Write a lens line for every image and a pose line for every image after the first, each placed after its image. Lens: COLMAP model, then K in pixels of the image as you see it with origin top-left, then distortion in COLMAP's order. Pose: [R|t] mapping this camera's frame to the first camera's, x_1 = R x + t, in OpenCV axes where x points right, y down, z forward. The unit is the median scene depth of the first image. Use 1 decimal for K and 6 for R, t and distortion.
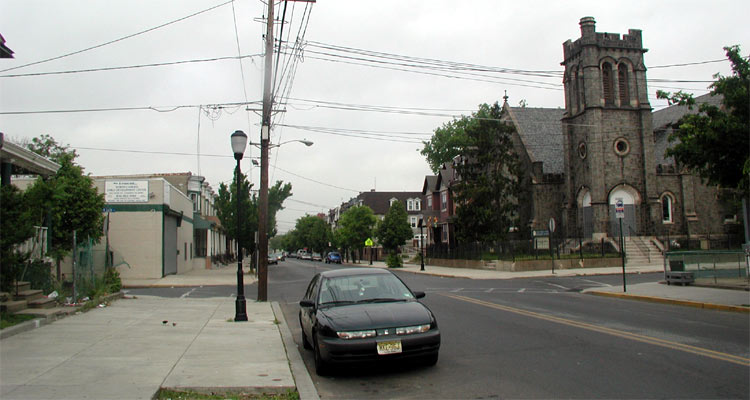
lens RADIAL K [[784.7, 0, 374.9], [0, 784.7, 172.3], [0, 0, 1]] dist [-0.140366, -0.001910]
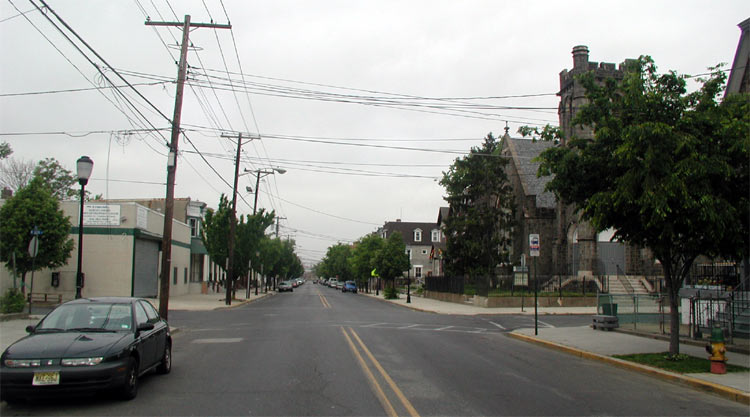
lens RADIAL K [[783.1, 0, 375.0], [0, 783.1, 208.5], [0, 0, 1]] dist [-0.140484, 0.019234]
pose [[0.995320, 0.024765, -0.093408, 0.115150], [-0.023950, 0.999665, 0.009842, -0.001958], [0.093620, -0.007559, 0.995579, 0.019822]]
